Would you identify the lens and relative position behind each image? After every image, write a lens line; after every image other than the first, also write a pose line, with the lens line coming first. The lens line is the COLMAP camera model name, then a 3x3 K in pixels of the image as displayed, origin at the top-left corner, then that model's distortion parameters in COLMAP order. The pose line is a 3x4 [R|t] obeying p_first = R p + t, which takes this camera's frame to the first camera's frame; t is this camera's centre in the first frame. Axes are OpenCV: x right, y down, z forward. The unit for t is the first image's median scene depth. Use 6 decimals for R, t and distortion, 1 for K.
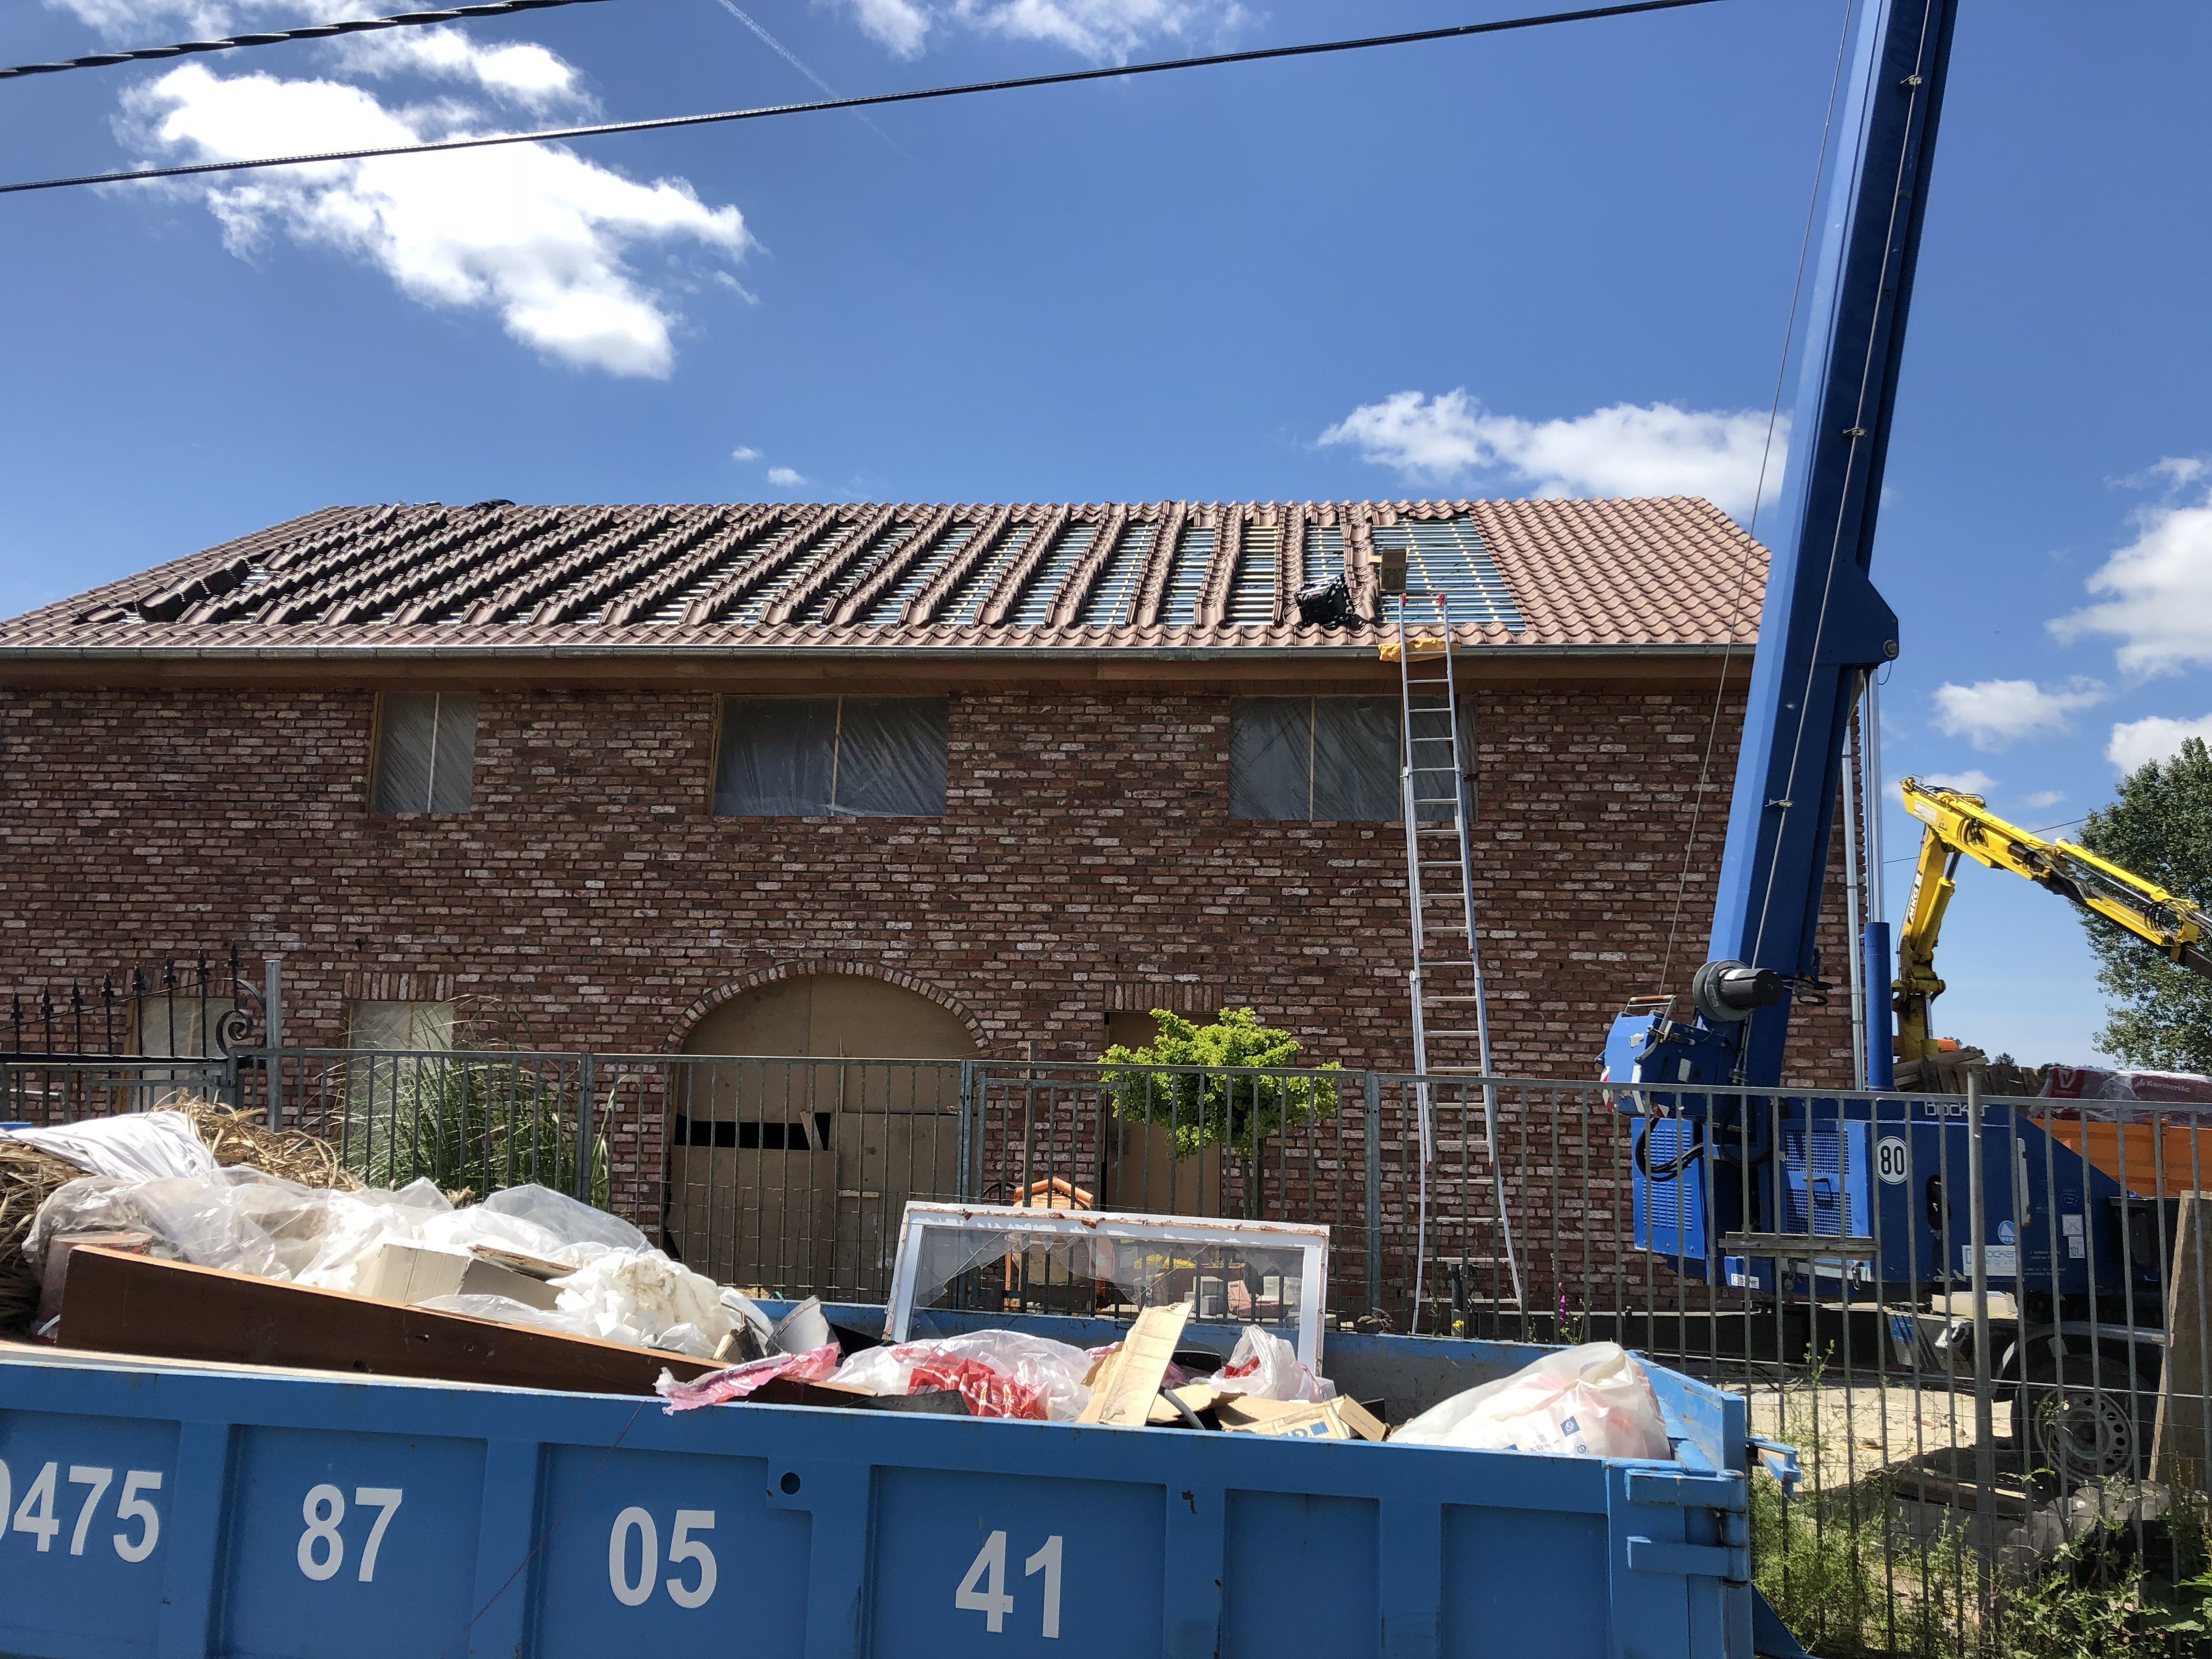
lens RADIAL K [[1809.4, 0, 1108.3], [0, 1809.4, 822.7], [0, 0, 1]] dist [0.038767, -0.043975]
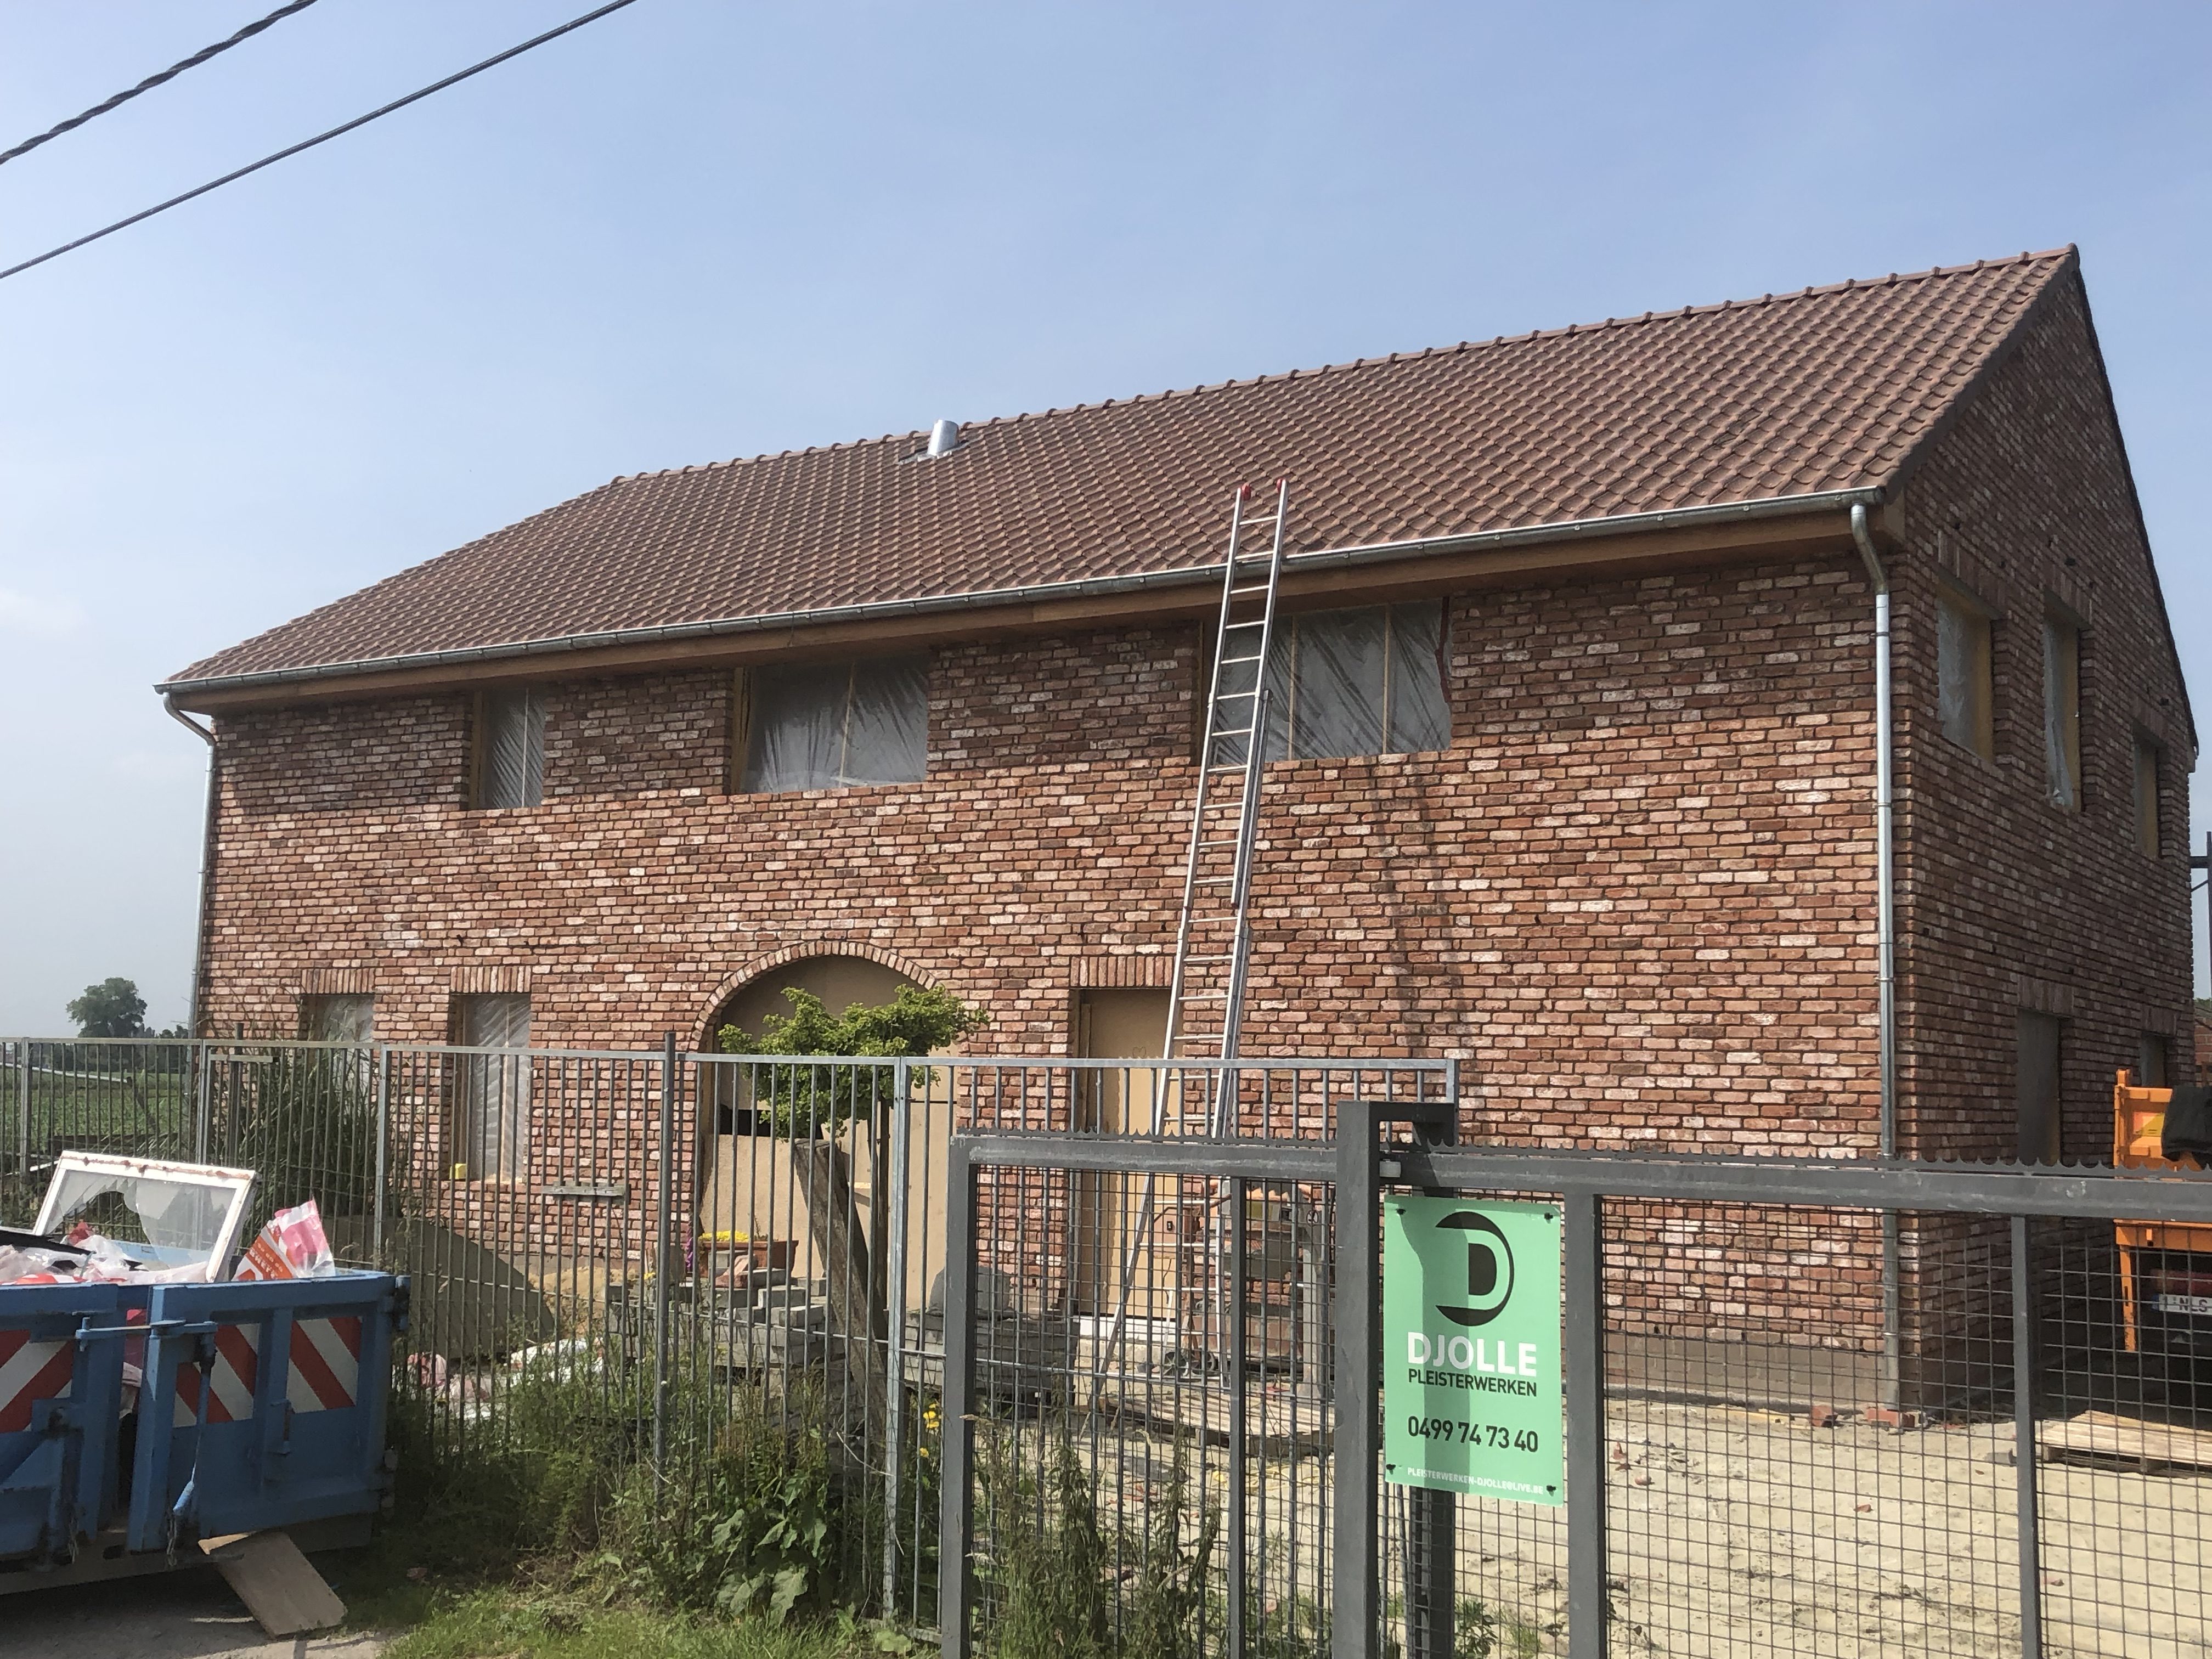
lens RADIAL K [[2441.8, 0, 1092.8], [0, 2441.8, 839.9], [0, 0, 1]] dist [0.050781, 0.000000]
pose [[0.888543, -0.051085, -0.455941, 0.556735], [0.069792, 0.997266, 0.024274, 0.001607], [0.453455, -0.053390, 0.889679, -0.075293]]
